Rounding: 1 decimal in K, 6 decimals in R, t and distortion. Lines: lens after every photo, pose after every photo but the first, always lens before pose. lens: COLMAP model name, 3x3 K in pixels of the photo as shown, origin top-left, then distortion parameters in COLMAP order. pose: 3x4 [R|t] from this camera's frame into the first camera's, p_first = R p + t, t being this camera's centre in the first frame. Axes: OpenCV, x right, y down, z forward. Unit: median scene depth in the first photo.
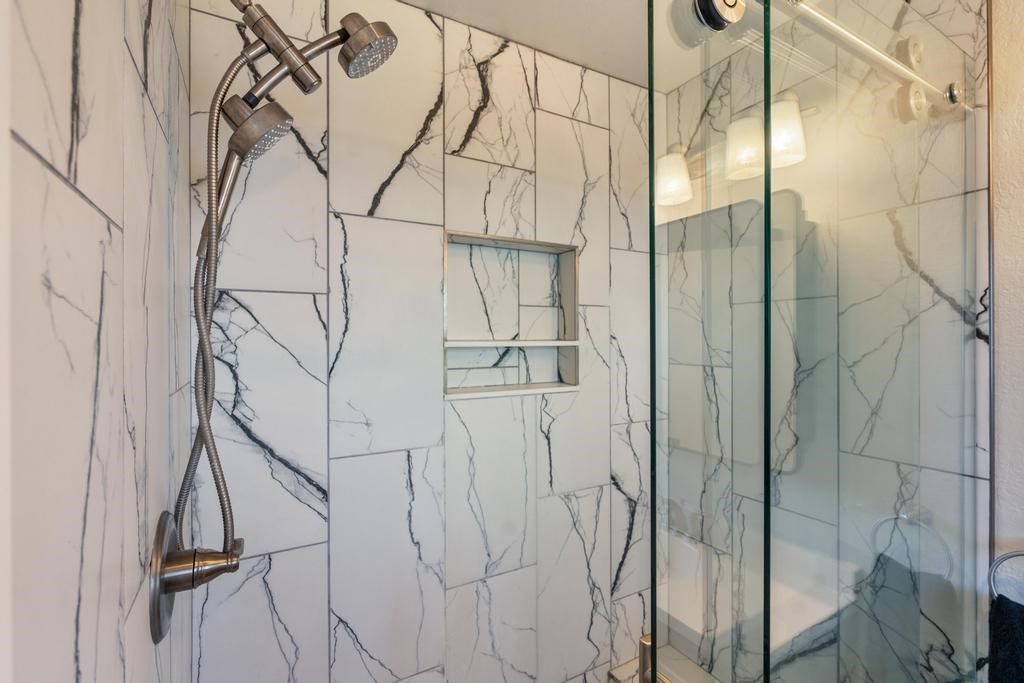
lens RADIAL K [[467.2, 0, 506.2], [0, 467.2, 335.7], [0, 0, 1]] dist [-0.002939, -0.000752]
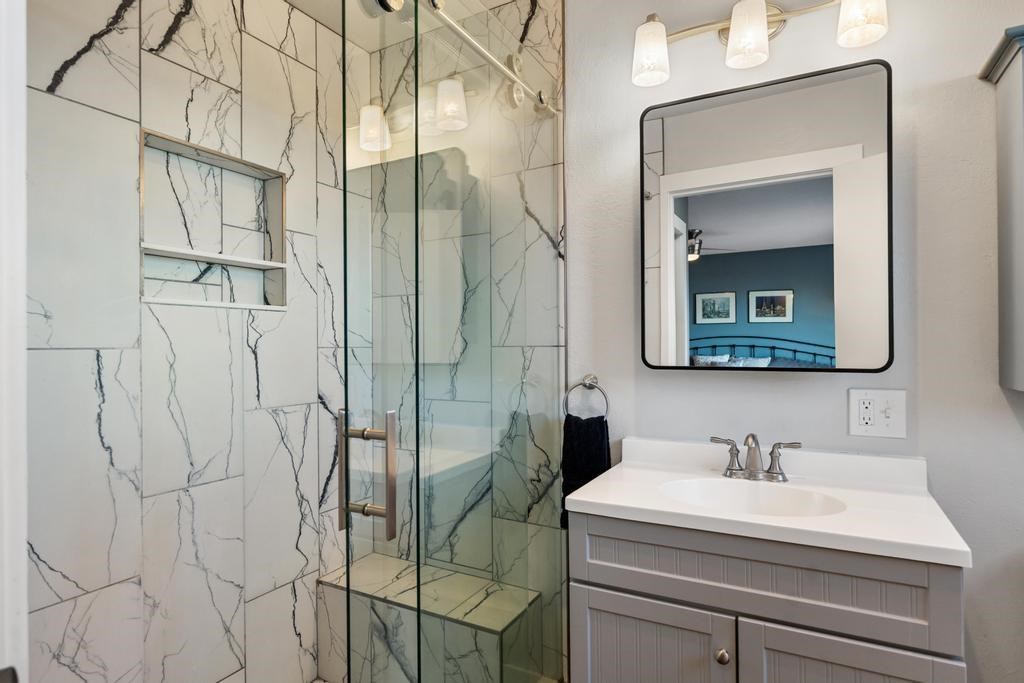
lens RADIAL K [[555.4, 0, 517.7], [0, 555.4, 342.4], [0, 0, 1]] dist [-0.006877, 0.001349]
pose [[0.844554, -0.002379, 0.535465, -0.078170], [0.002958, 0.999996, -0.000222, 0.202261], [-0.535462, 0.001771, 0.844558, -0.354141]]
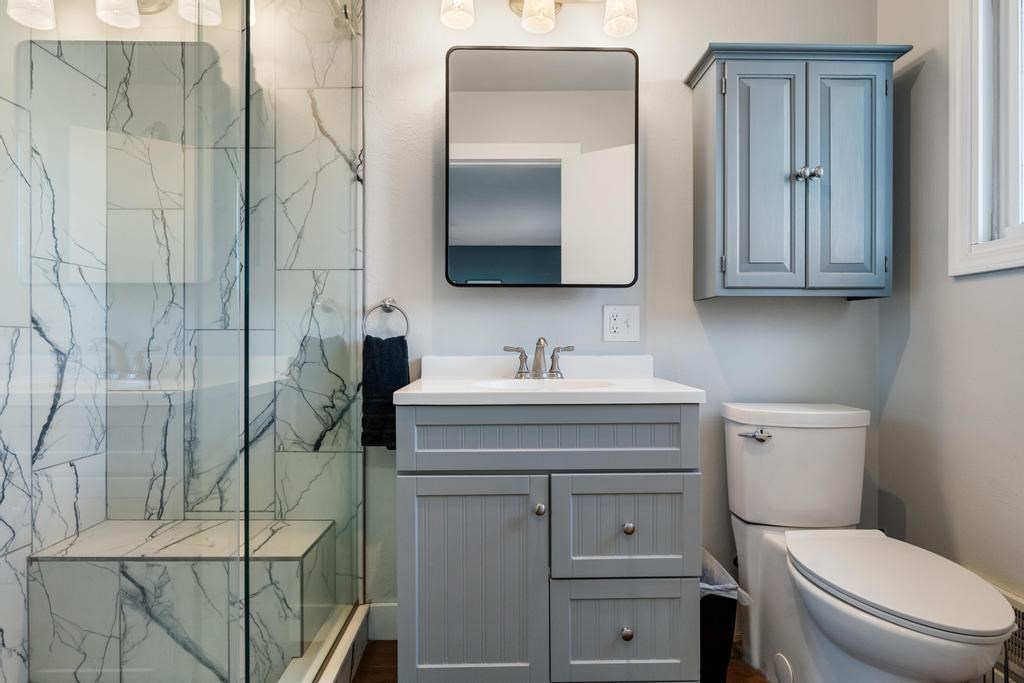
lens RADIAL K [[520.0, 0, 512.0], [0, 520.0, 341.5], [0, 0, 1]] dist [-0.004298, -0.001455]
pose [[0.471503, -0.003229, 0.881858, -0.204765], [-0.004096, 0.999974, 0.005852, 0.371779], [-0.881855, -0.006371, 0.471478, -0.205716]]
